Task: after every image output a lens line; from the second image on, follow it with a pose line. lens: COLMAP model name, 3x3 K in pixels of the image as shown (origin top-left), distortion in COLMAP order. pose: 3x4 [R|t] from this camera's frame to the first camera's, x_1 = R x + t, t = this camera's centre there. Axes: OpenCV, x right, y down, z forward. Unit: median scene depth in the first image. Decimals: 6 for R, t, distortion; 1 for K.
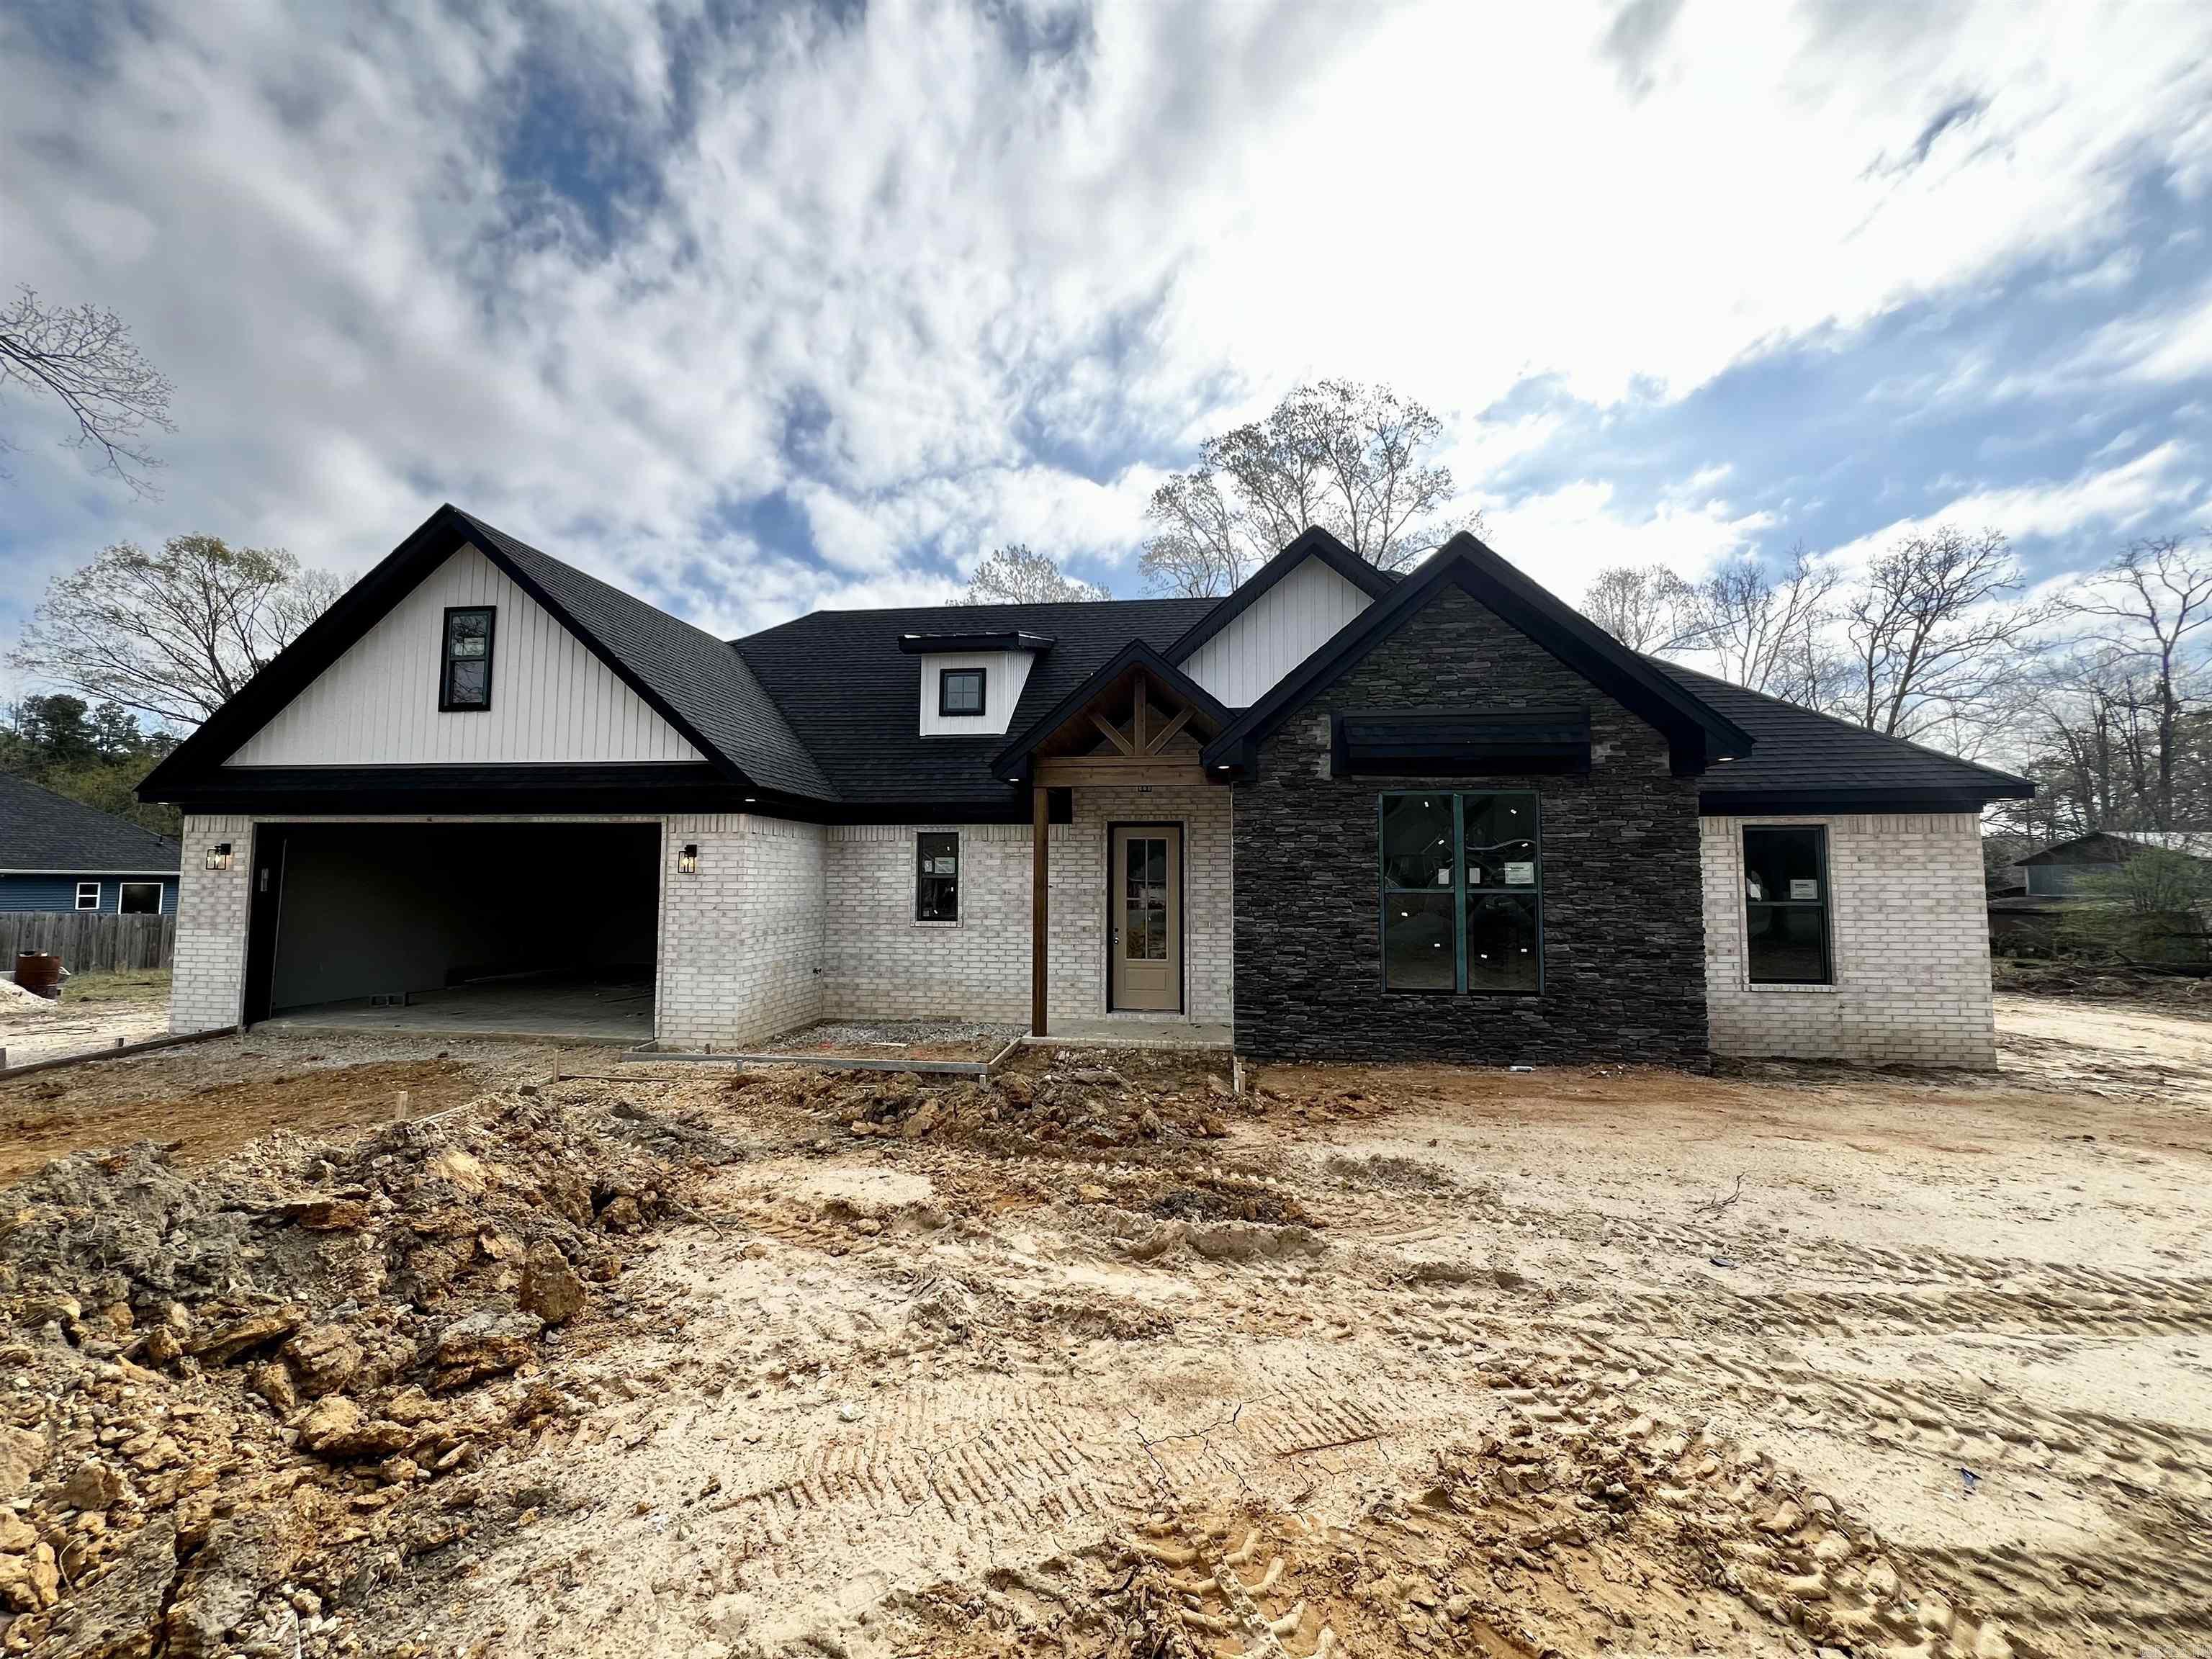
lens RADIAL K [[884.6, 0, 1102.9], [0, 884.6, 816.5], [0, 0, 1]] dist [-0.004292, 0.001465]
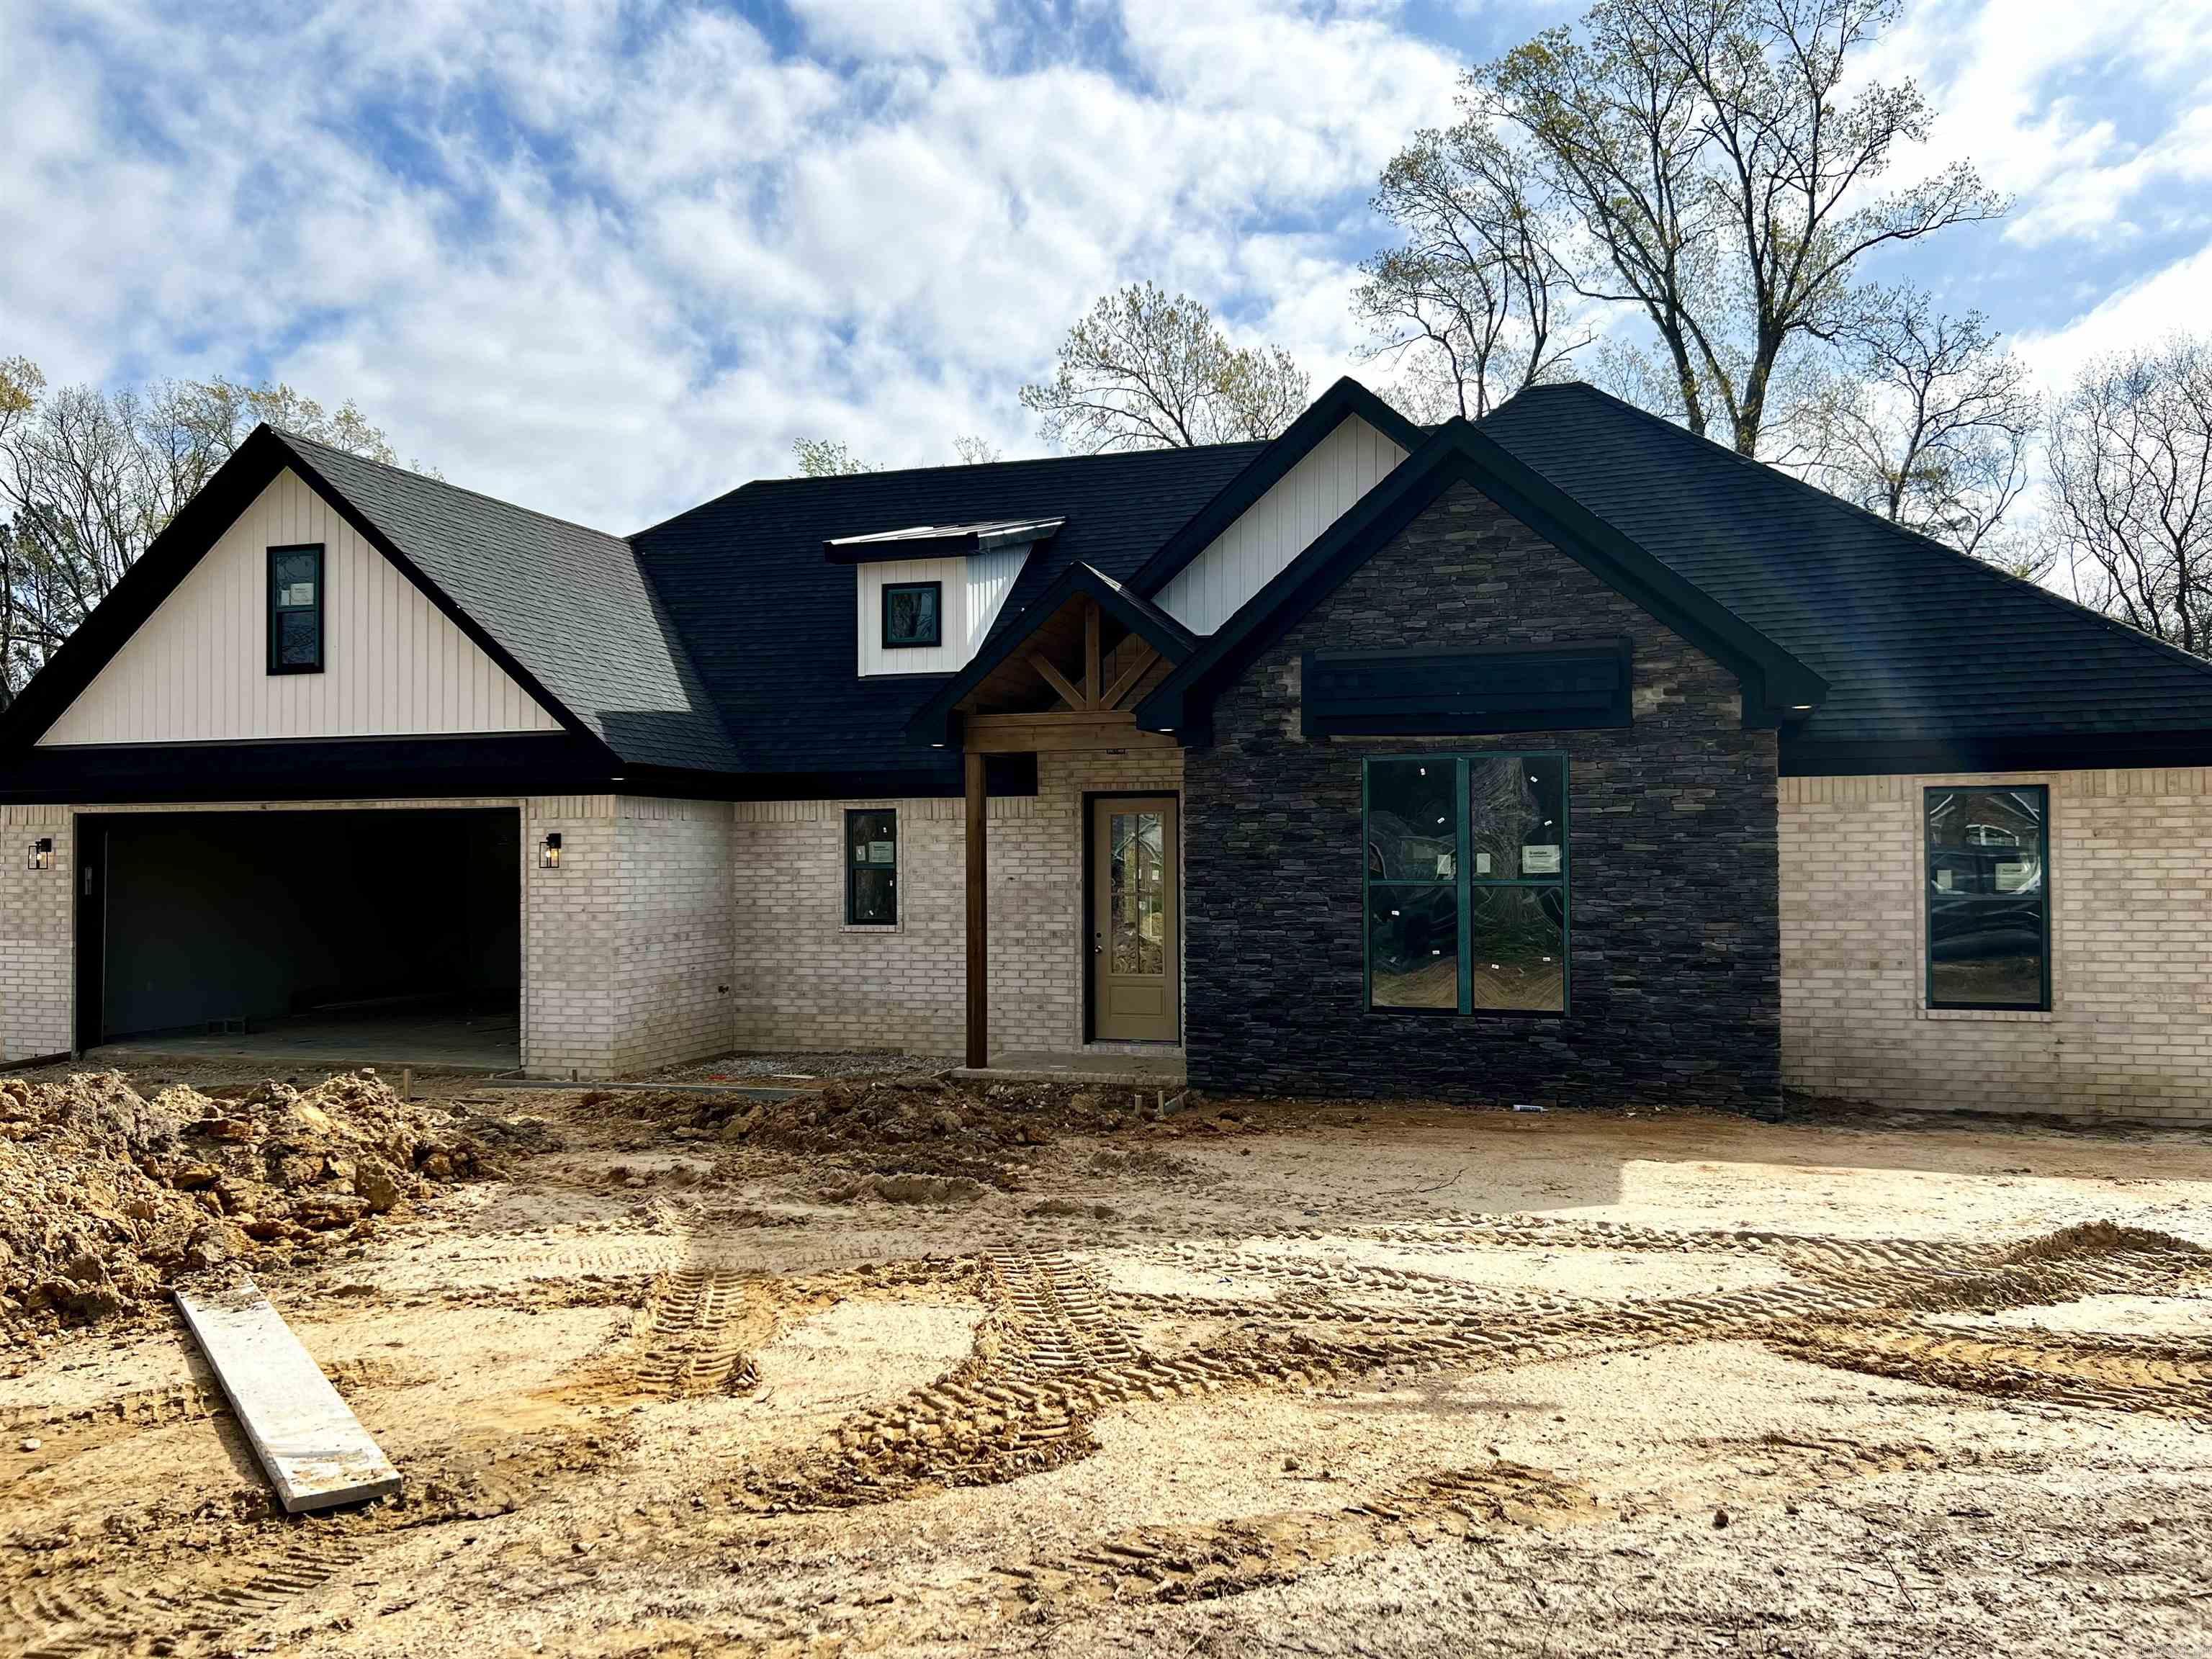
lens RADIAL K [[1680.0, 0, 1109.4], [0, 1680.0, 818.6], [0, 0, 1]] dist [0.048035, -0.033372]
pose [[0.983326, -0.015005, -0.181230, 0.331058], [0.024099, 0.998553, 0.048082, -0.045558], [0.180246, -0.051647, 0.982265, -0.455719]]
